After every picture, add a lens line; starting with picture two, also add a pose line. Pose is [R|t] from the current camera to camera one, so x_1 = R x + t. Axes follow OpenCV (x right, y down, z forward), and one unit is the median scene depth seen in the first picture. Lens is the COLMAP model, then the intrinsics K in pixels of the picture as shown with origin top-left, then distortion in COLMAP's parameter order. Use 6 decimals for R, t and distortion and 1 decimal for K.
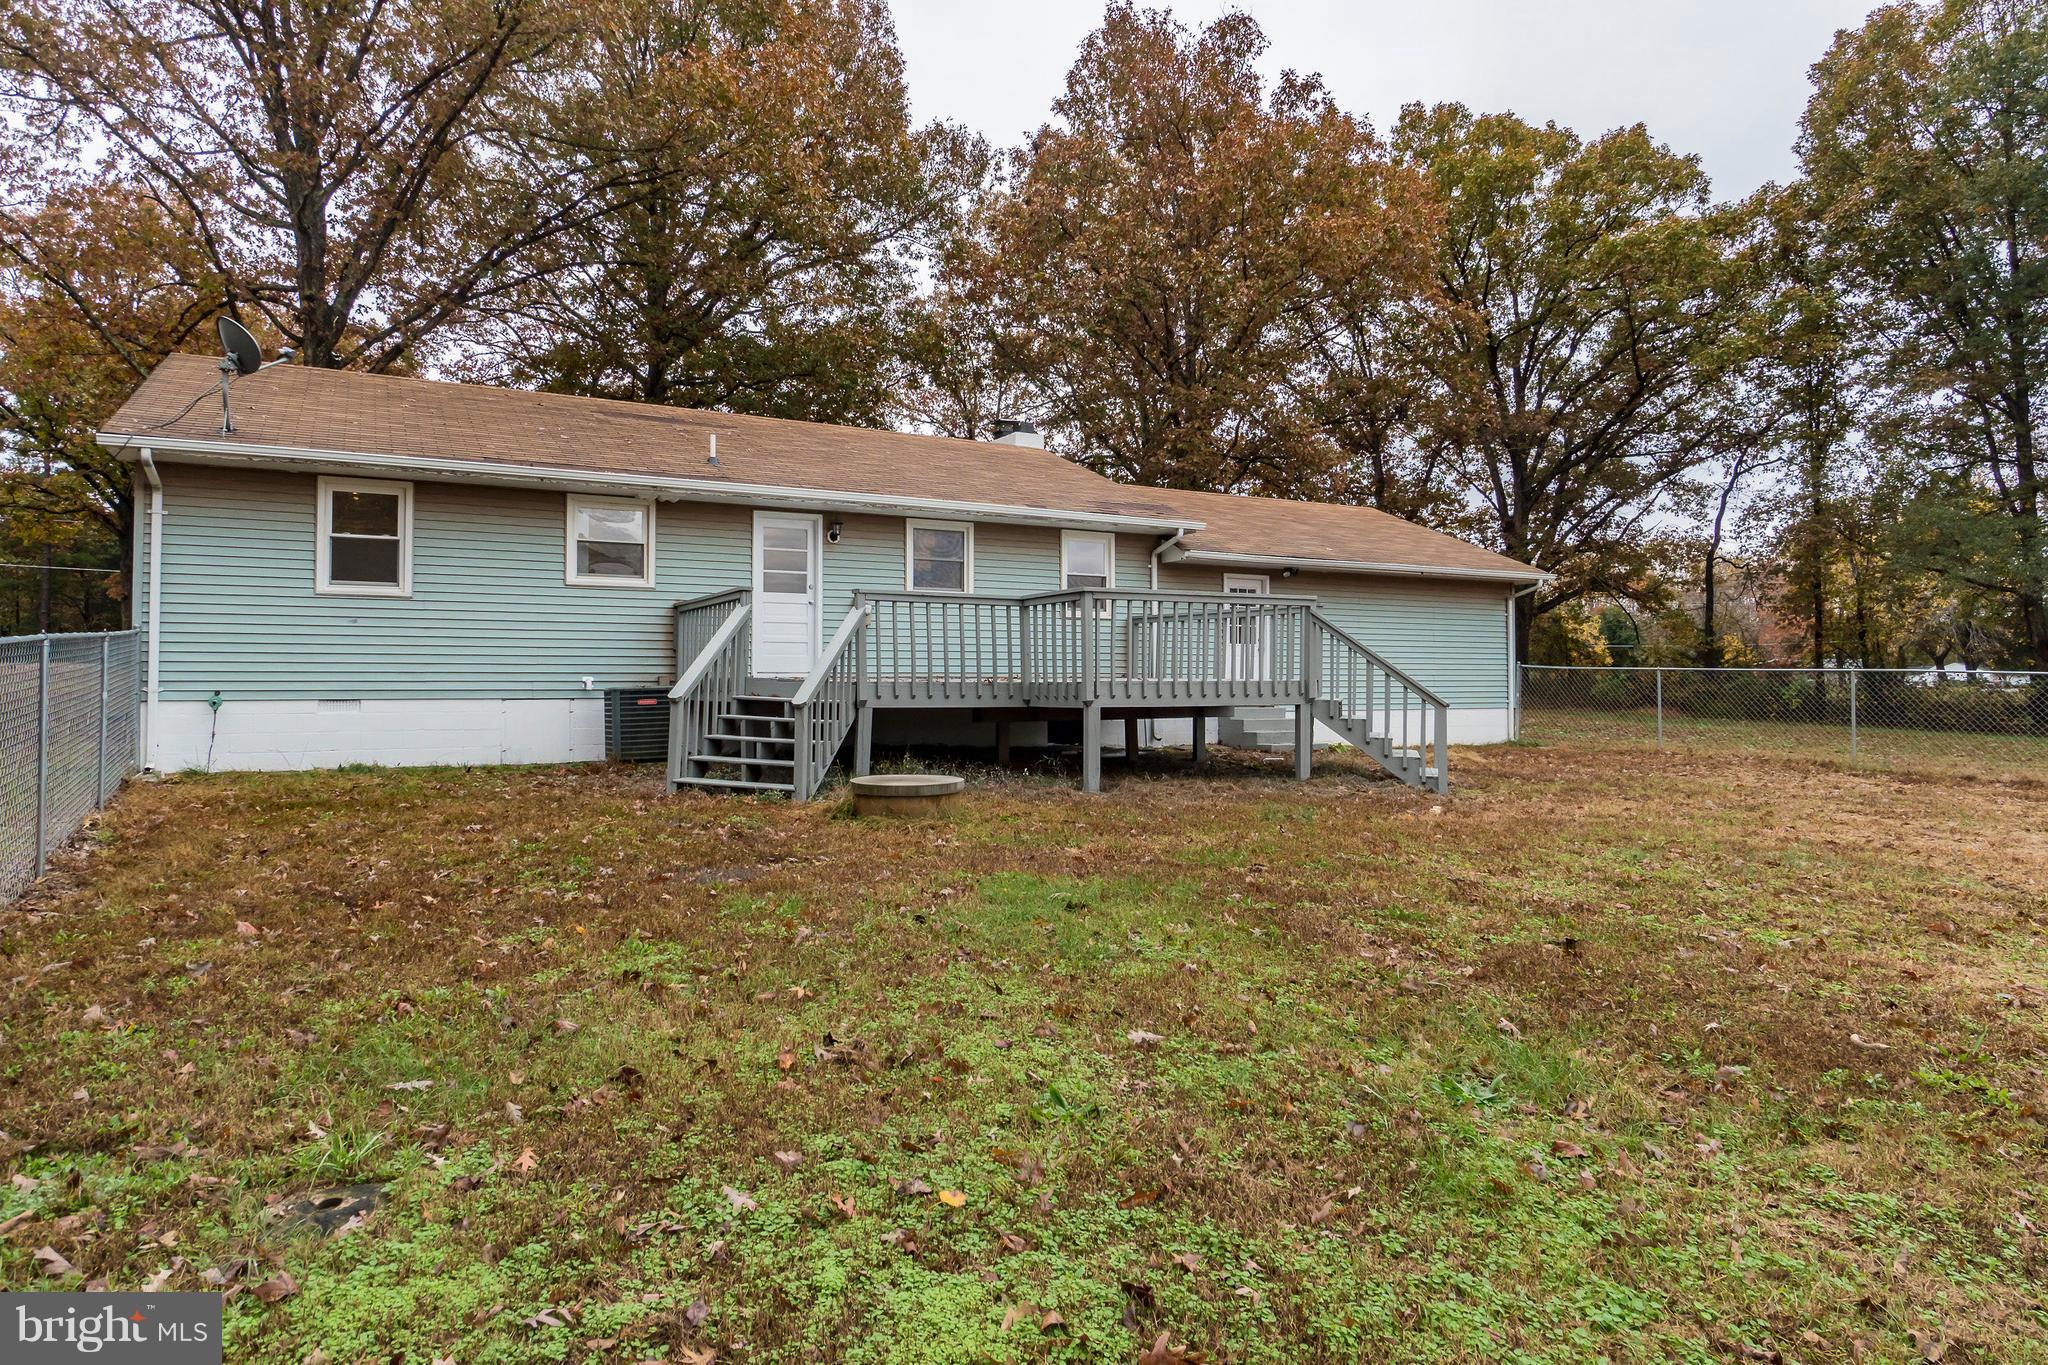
lens RADIAL K [[1101.3, 0, 1024.0], [0, 1101.3, 682.5], [0, 0, 1]] dist [-0.003071, -0.001022]
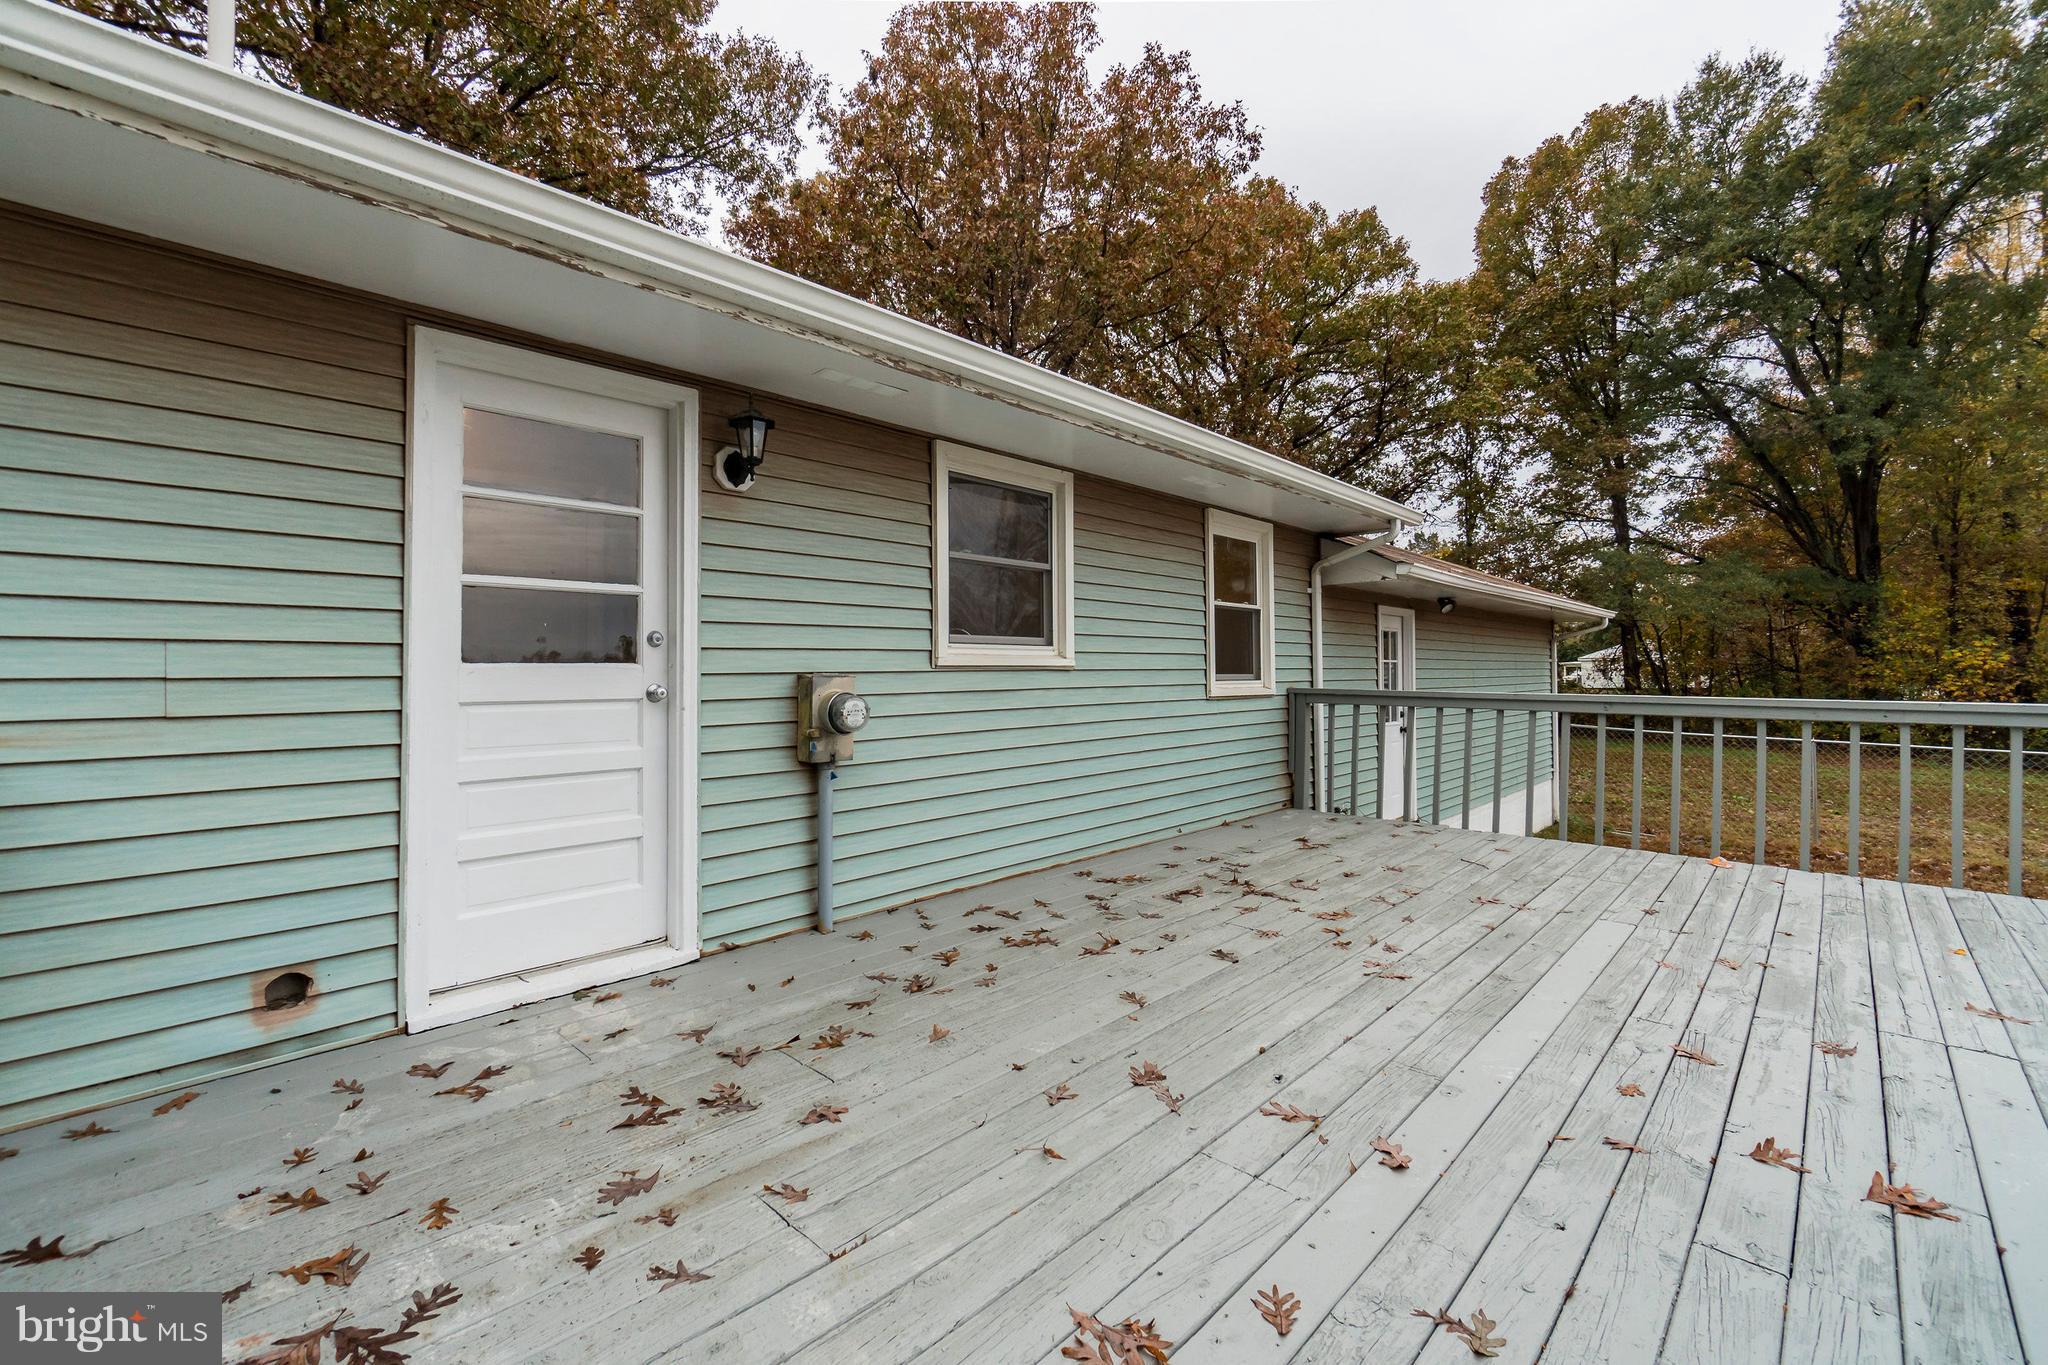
lens RADIAL K [[889.4, 0, 1002.8], [0, 889.4, 659.6], [0, 0, 1]] dist [-0.003732, 0.000163]
pose [[0.960774, -0.008391, 0.277206, -0.142640], [0.018206, 0.999294, -0.032852, -0.060963], [-0.276735, 0.036610, 0.960249, 0.630177]]
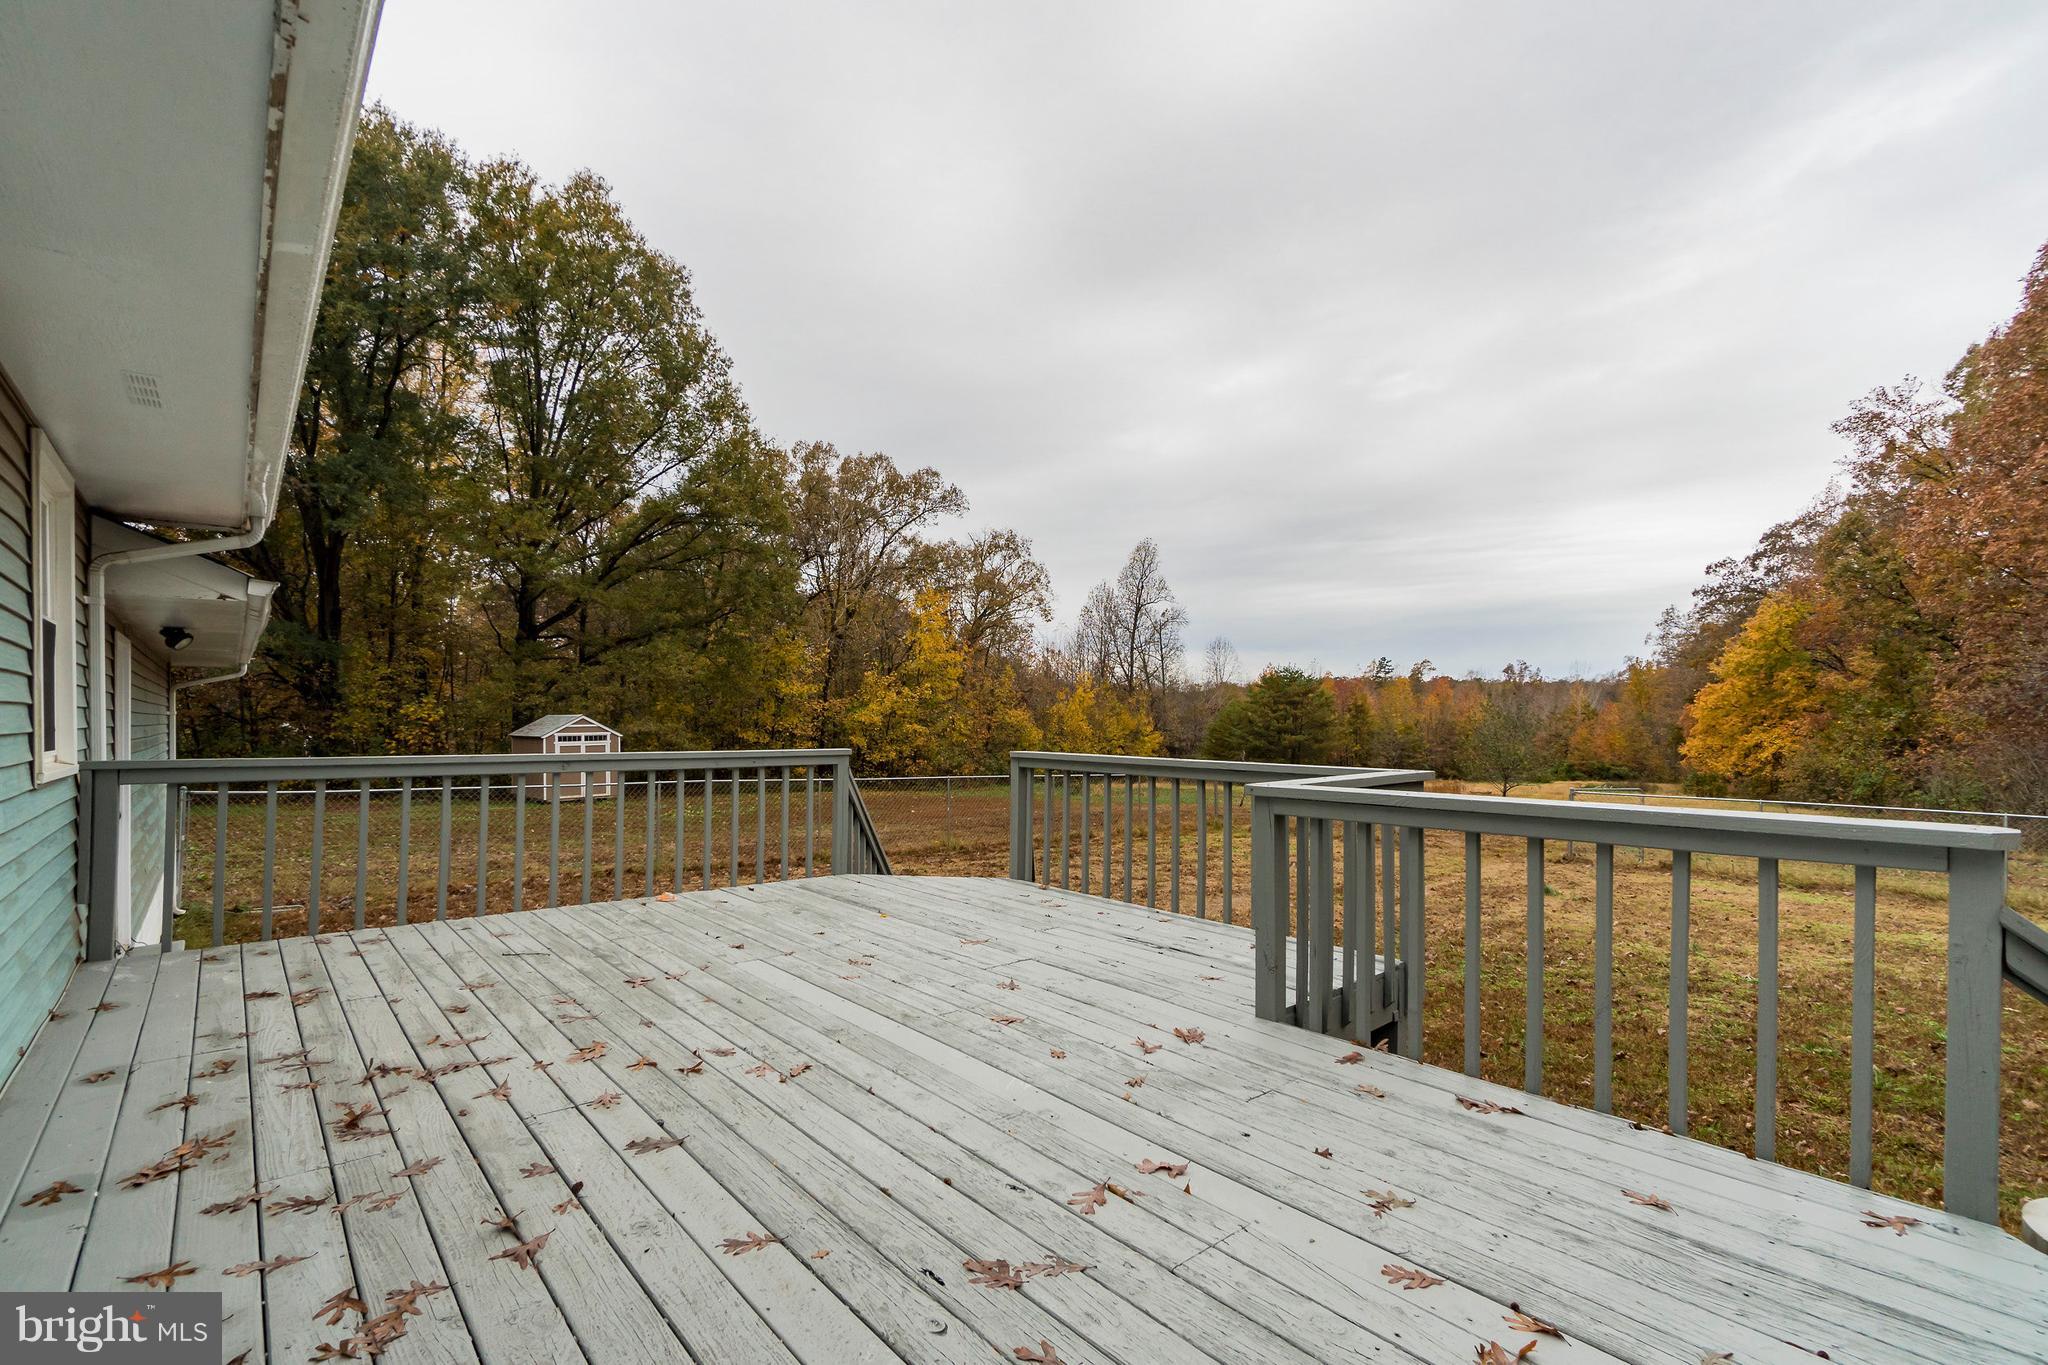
lens RADIAL K [[908.4, 0, 1013.0], [0, 908.4, 685.2], [0, 0, 1]] dist [-0.002696, -0.000005]
pose [[-0.185187, 0.025200, 0.982380, -0.191027], [0.026514, 0.999435, -0.020639, -0.067614], [-0.982345, 0.022225, -0.185751, 0.776532]]
